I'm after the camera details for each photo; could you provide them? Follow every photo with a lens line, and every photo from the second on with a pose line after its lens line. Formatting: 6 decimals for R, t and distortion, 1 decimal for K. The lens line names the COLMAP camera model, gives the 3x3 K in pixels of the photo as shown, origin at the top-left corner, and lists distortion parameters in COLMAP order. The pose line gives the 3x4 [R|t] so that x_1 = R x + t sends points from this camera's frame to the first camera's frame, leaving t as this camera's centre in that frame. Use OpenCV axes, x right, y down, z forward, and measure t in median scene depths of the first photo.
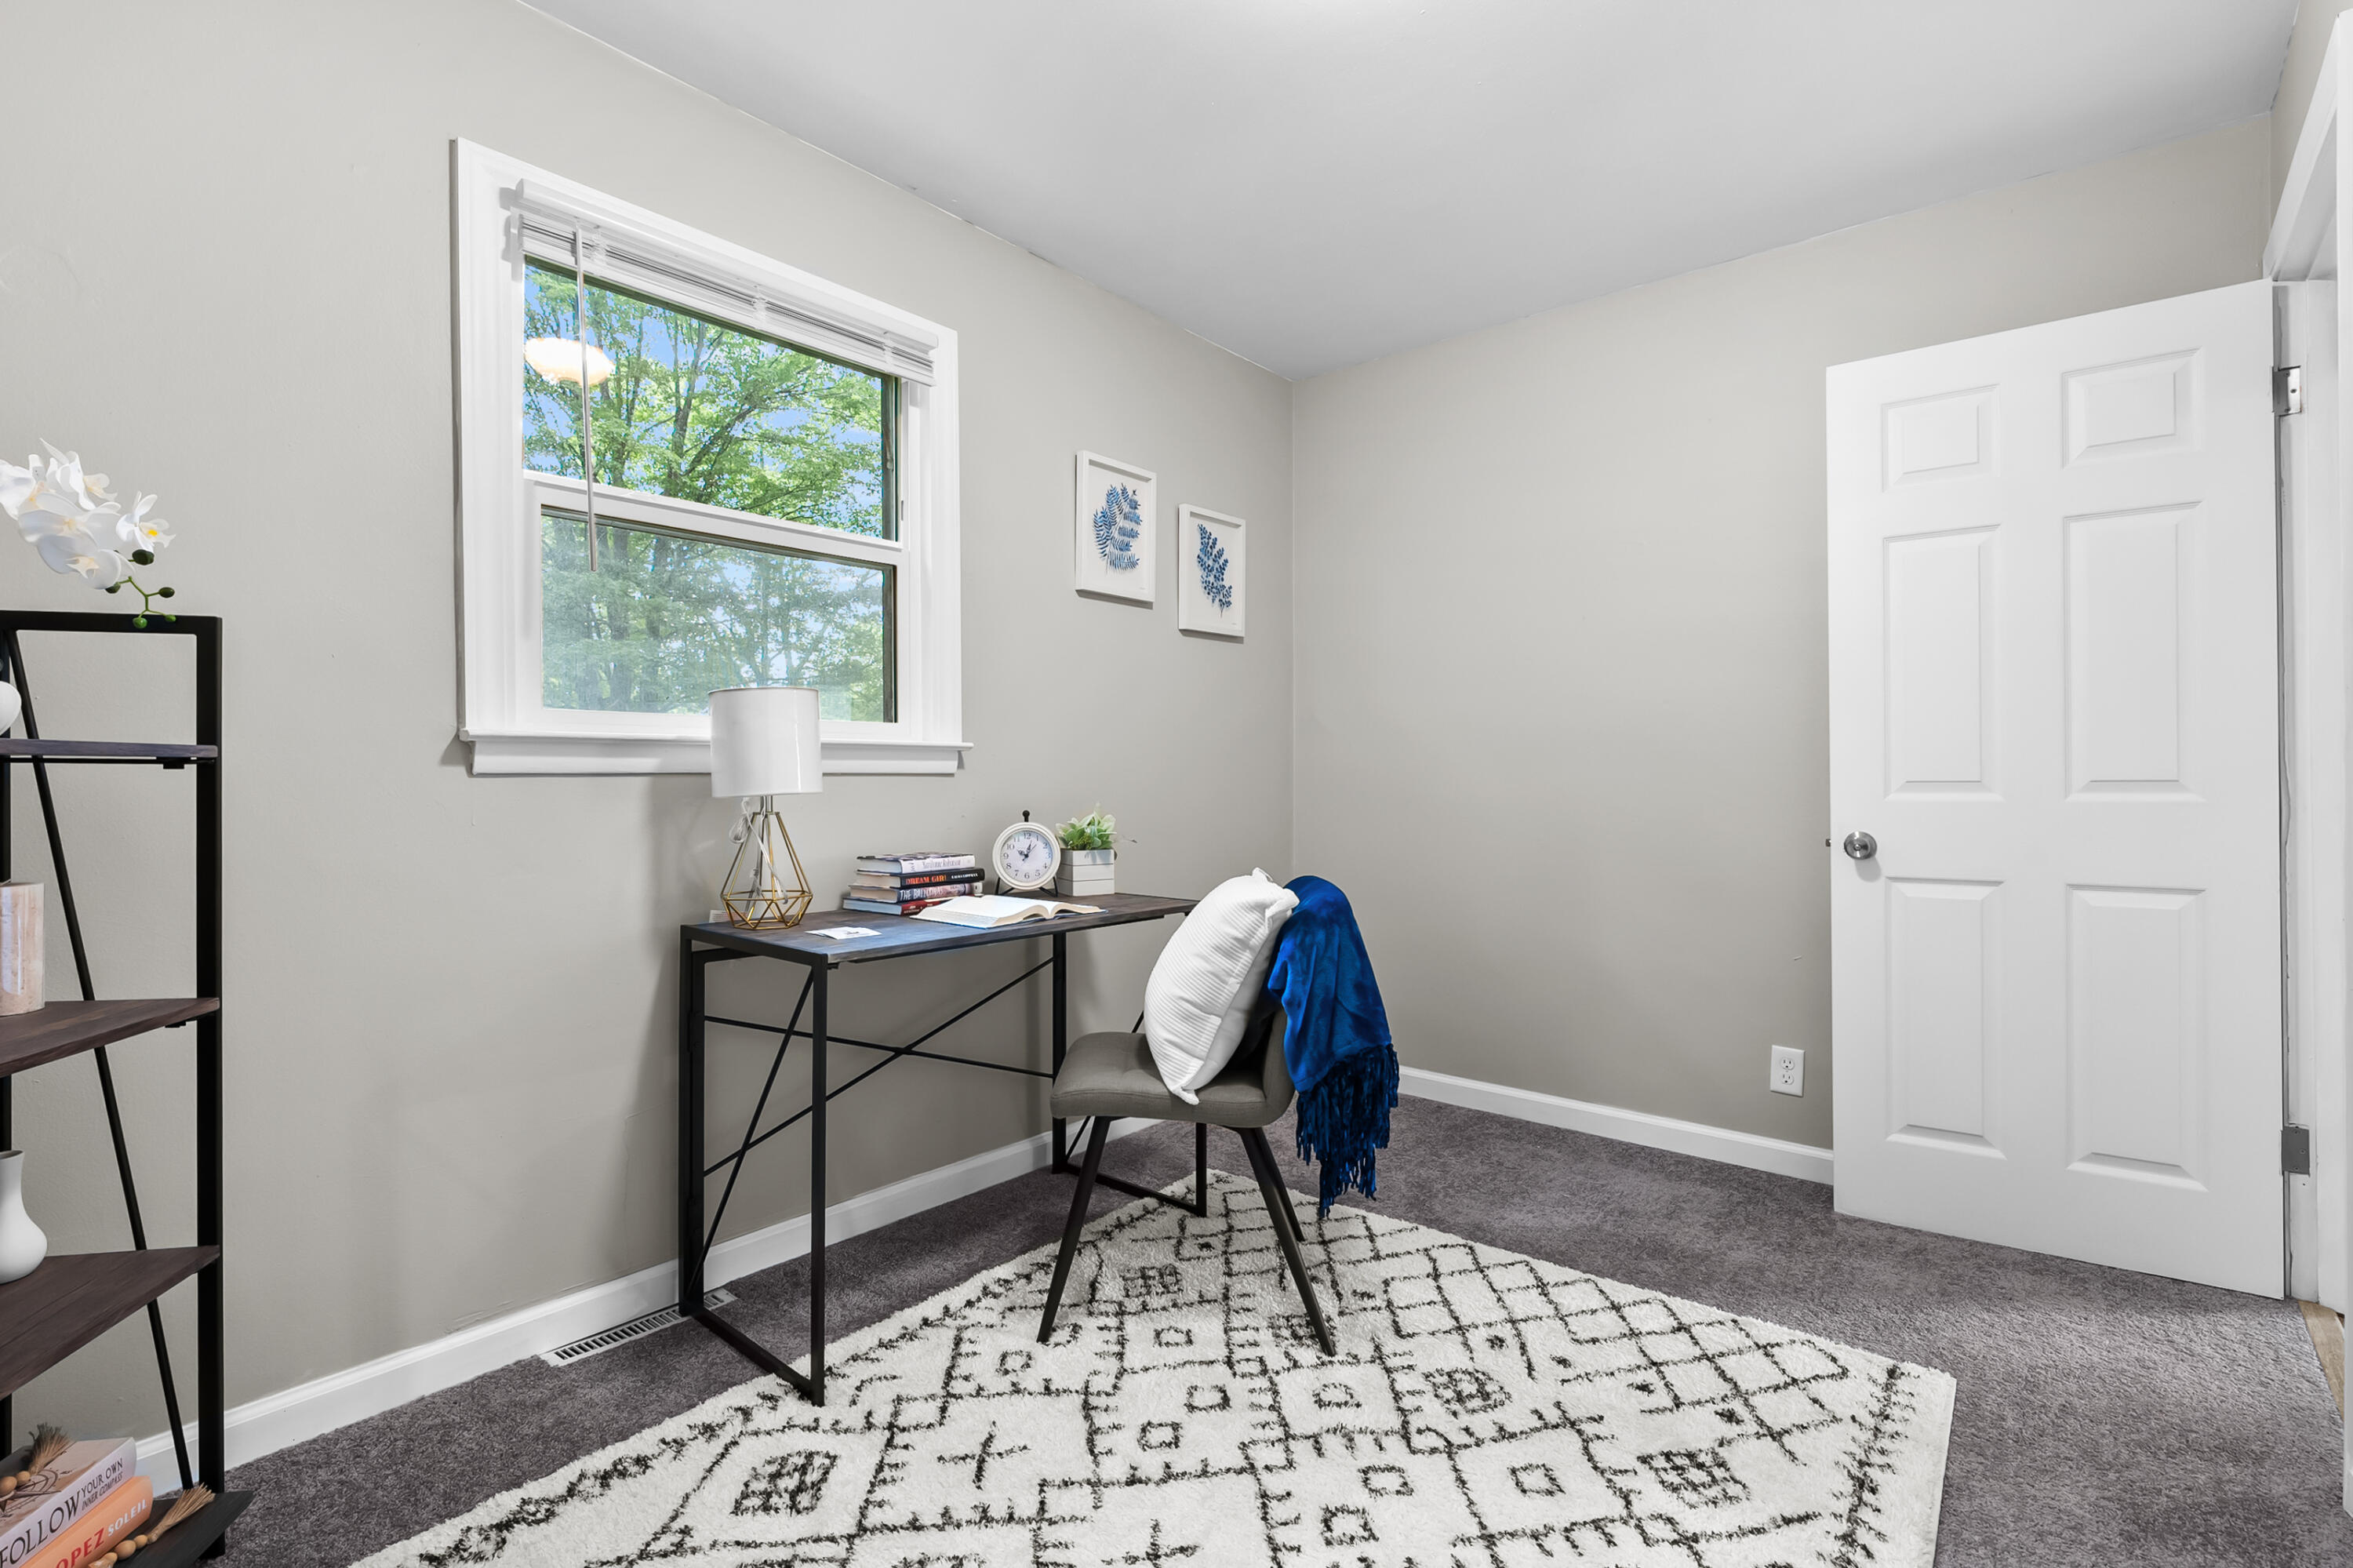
lens RADIAL K [[1067.6, 0, 1176.8], [0, 1067.6, 778.7], [0, 0, 1]] dist [-0.003470, -0.000300]
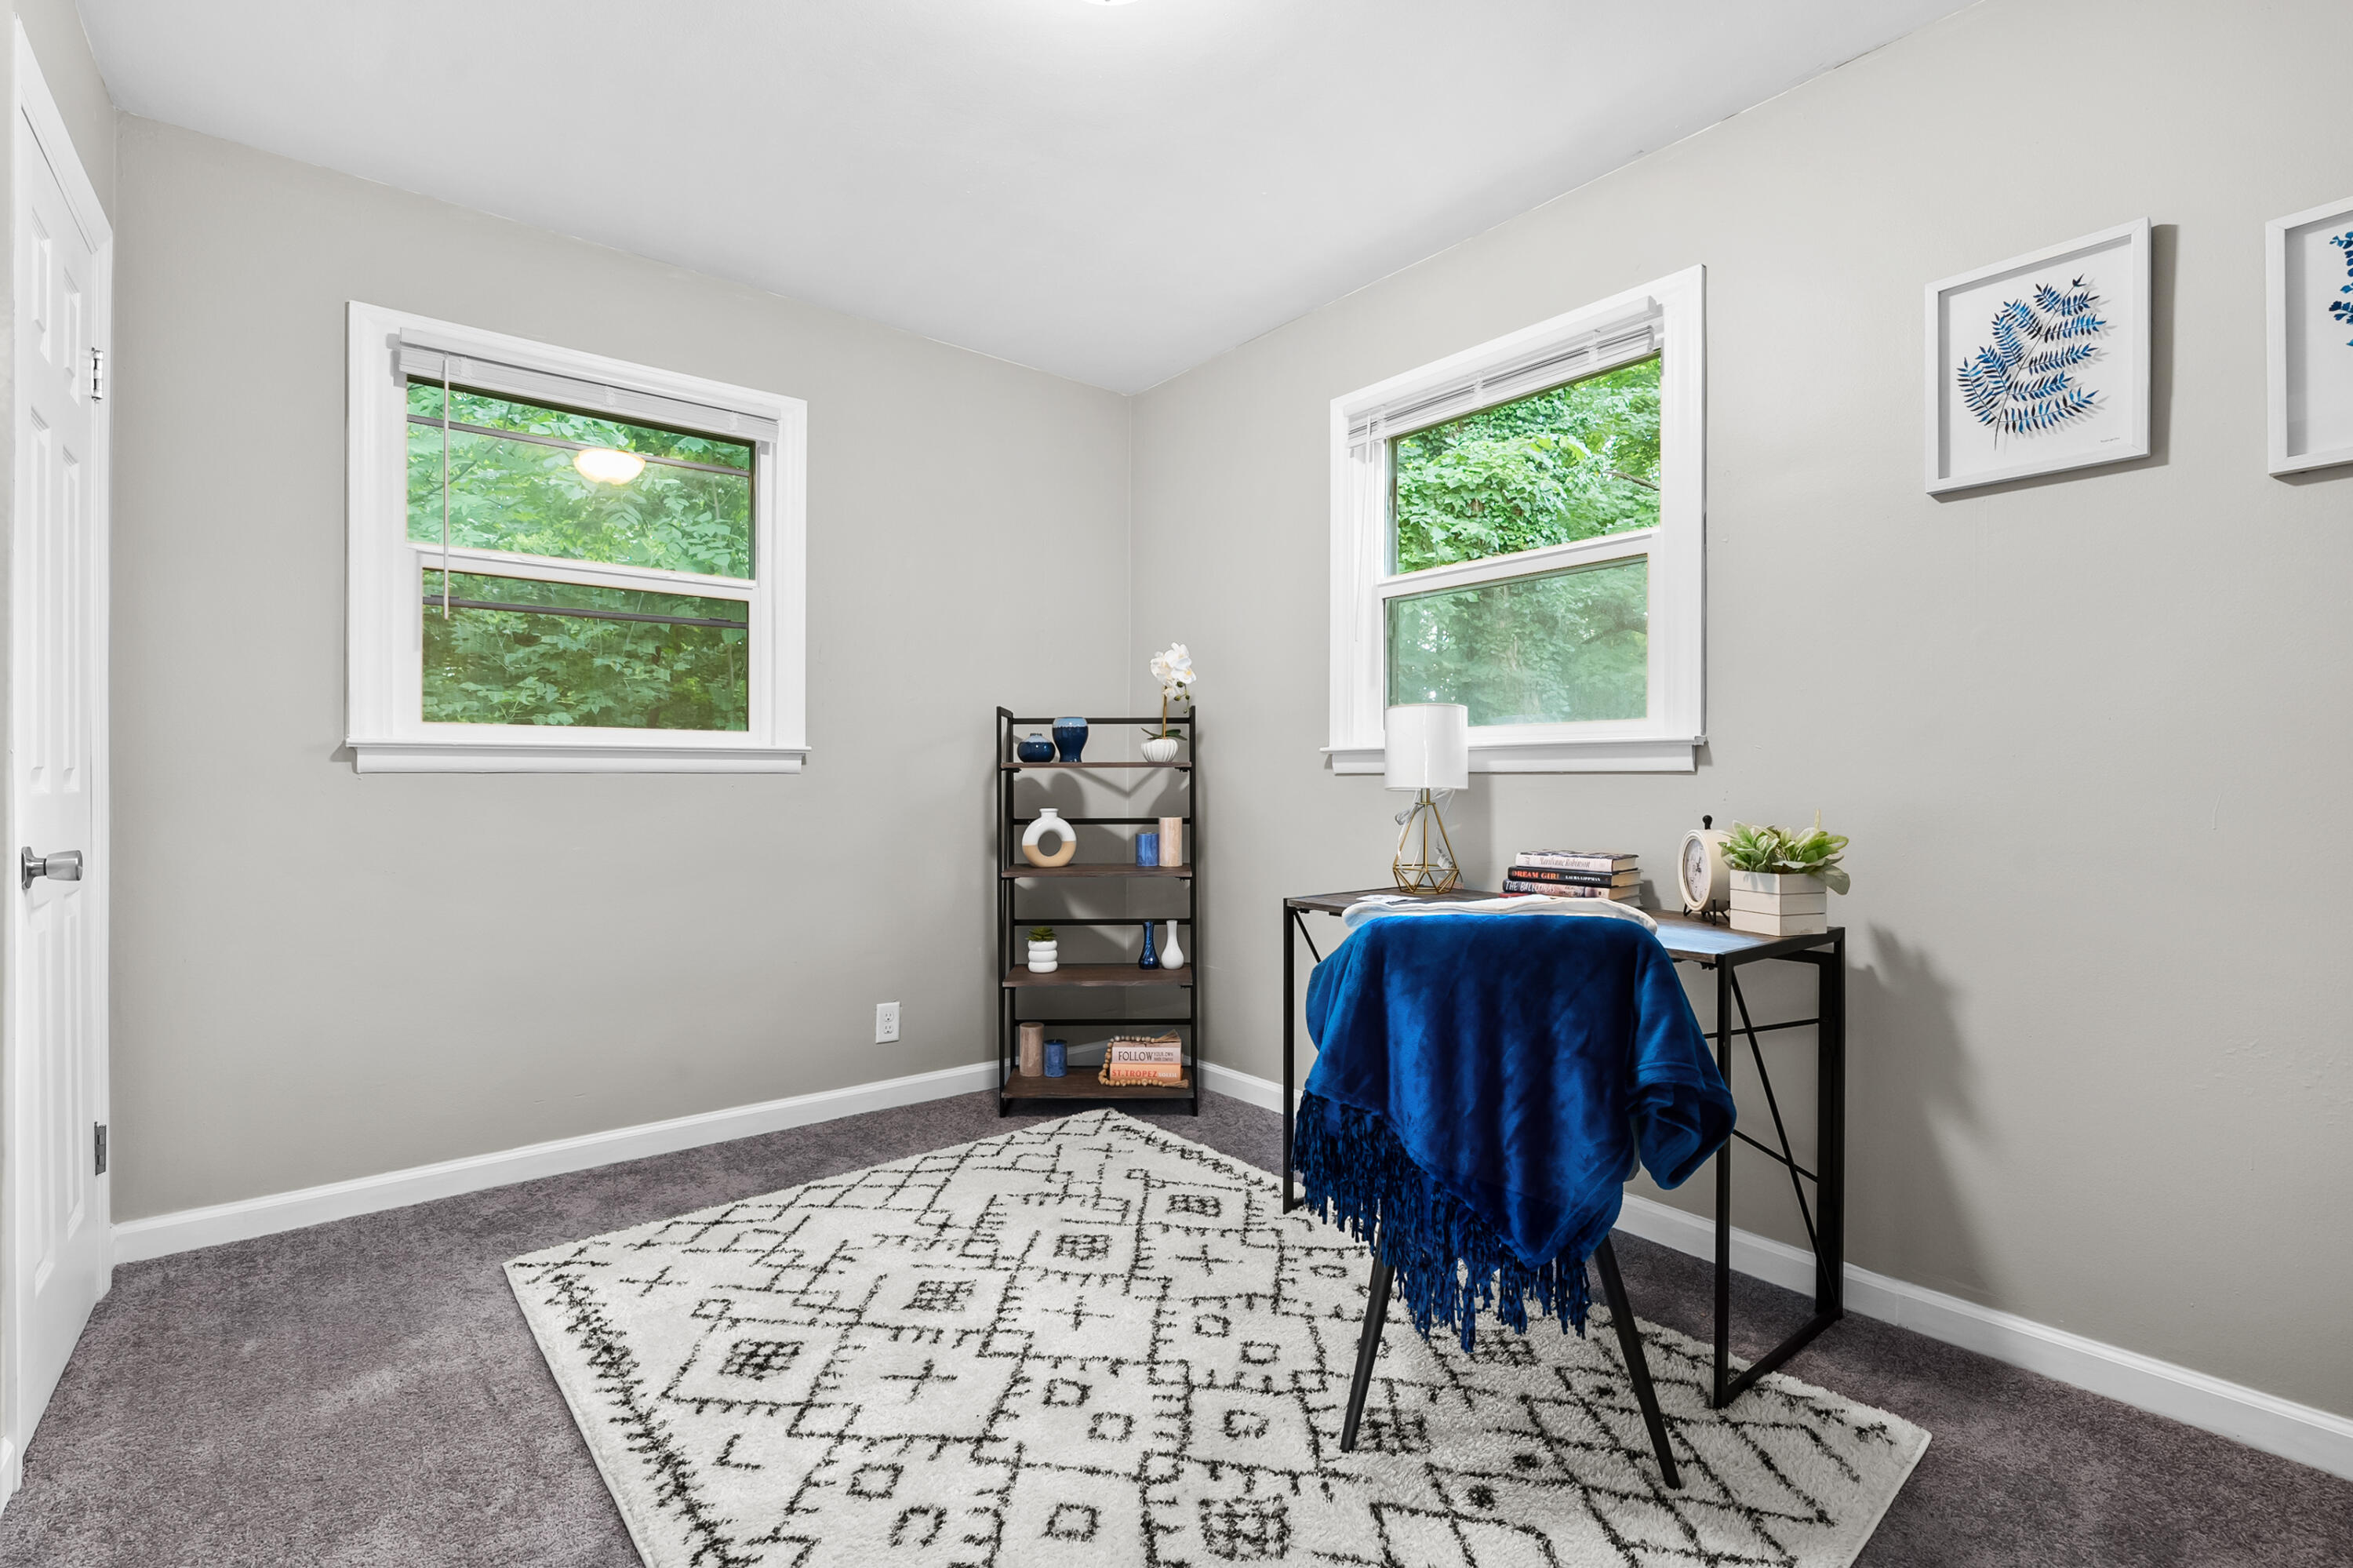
lens RADIAL K [[1067.6, 0, 1176.8], [0, 1067.6, 778.7], [0, 0, 1]] dist [-0.003470, -0.000300]
pose [[-0.181297, 0.002324, -0.983426, 1.099245], [-0.000820, 0.999997, 0.002514, -0.000283], [0.983428, 0.001262, -0.181294, 1.112537]]
